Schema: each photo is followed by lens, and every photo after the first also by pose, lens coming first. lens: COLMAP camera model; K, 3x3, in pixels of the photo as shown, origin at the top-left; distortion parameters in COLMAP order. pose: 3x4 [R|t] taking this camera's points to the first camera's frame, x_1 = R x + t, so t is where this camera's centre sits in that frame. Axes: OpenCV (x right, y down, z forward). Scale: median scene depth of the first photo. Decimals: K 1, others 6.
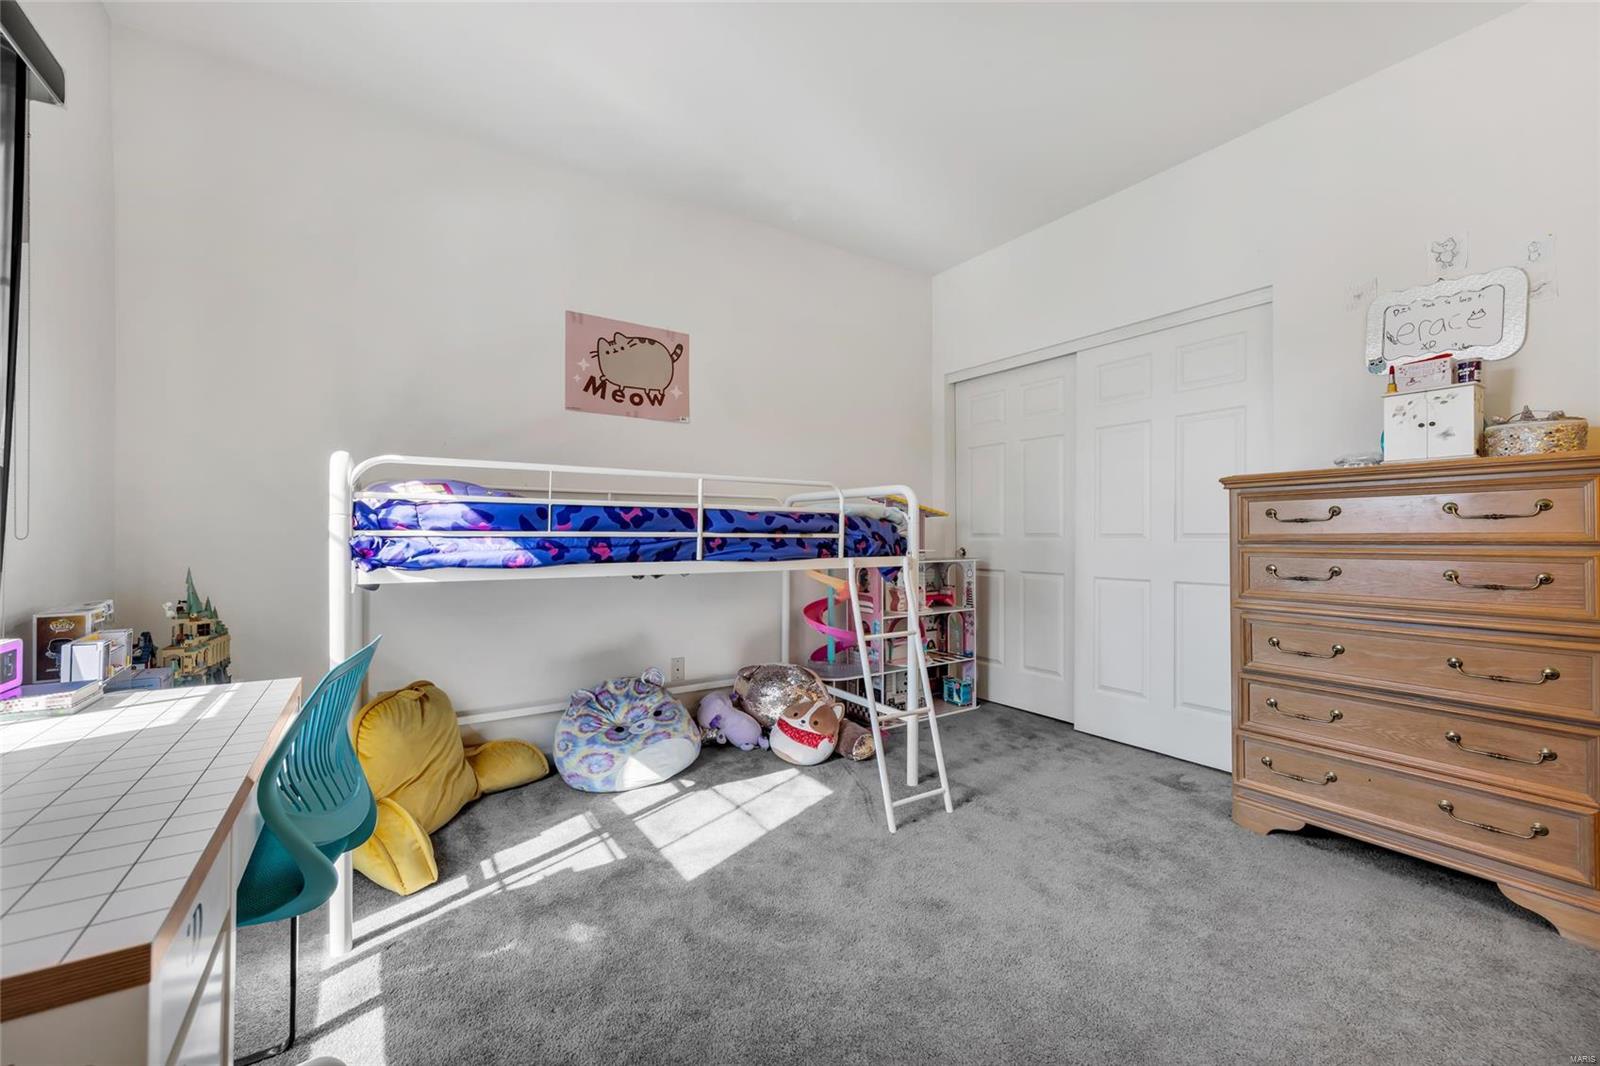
lens RADIAL K [[636.1, 0, 806.7], [0, 636.1, 532.9], [0, 0, 1]] dist [0.006520, -0.000107]
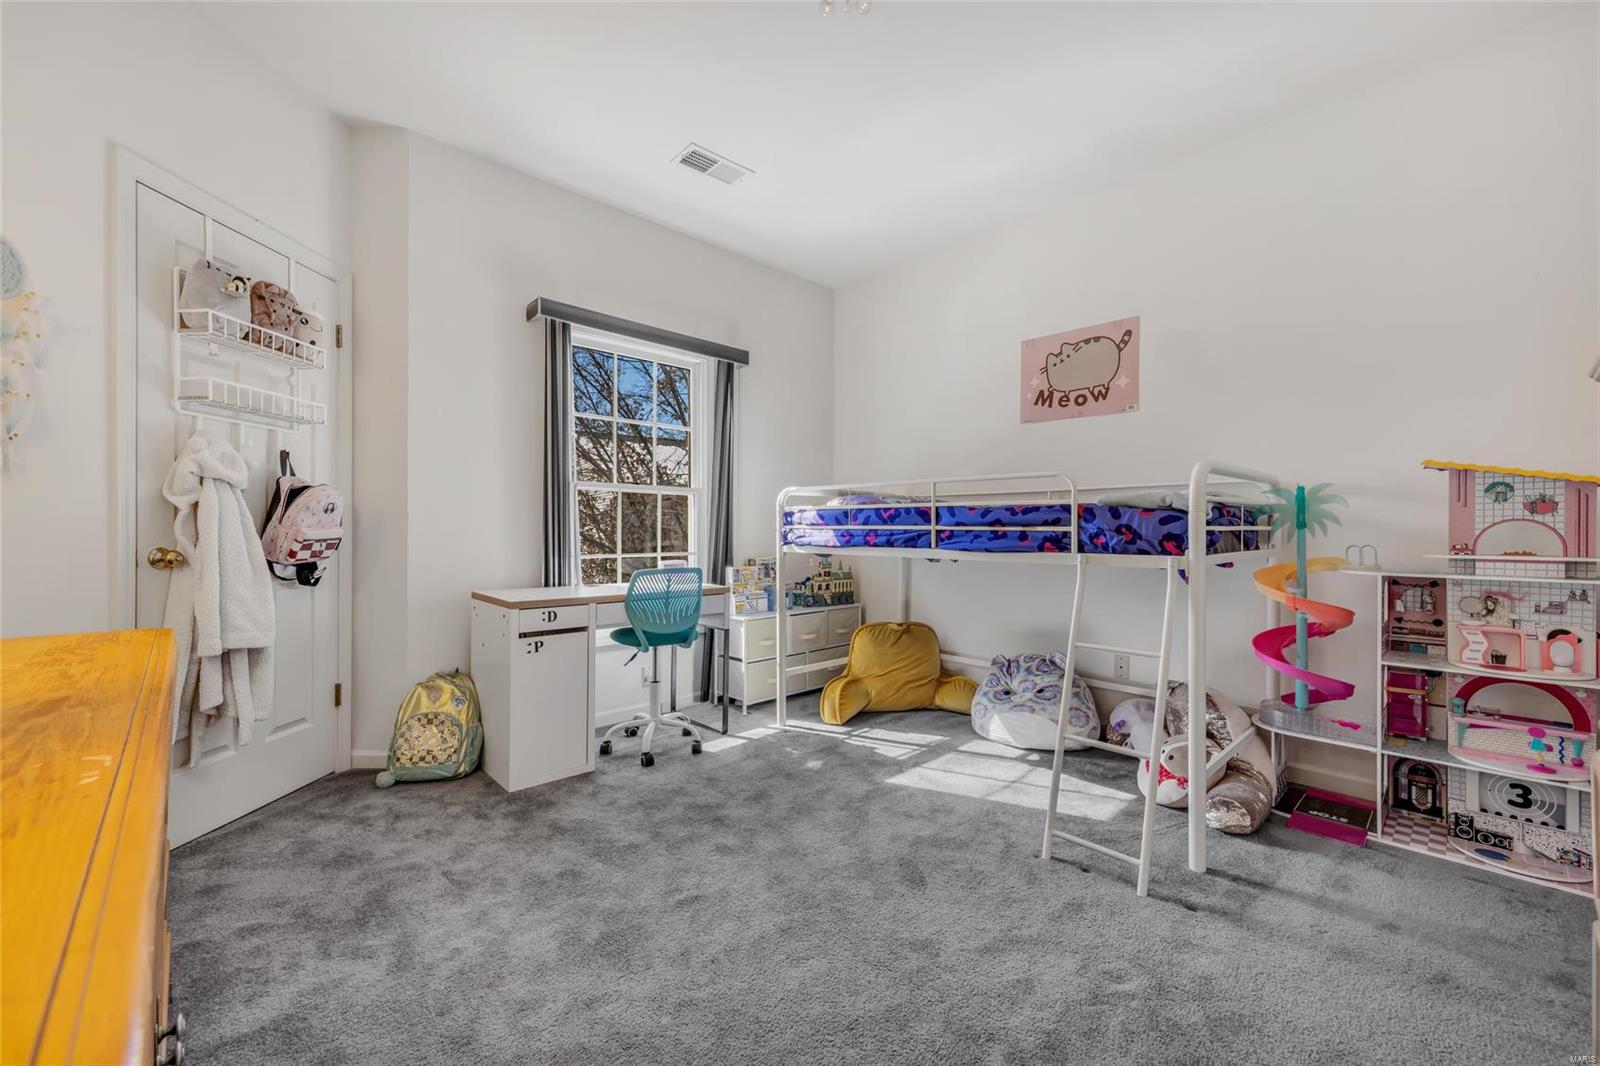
lens RADIAL K [[636.1, 0, 806.7], [0, 636.1, 532.9], [0, 0, 1]] dist [0.006520, -0.000107]
pose [[0.172542, 0.005222, -0.984988, 0.964984], [0.000947, 0.999985, 0.005467, 0.005665], [0.985002, -0.001876, 0.172534, 0.515407]]
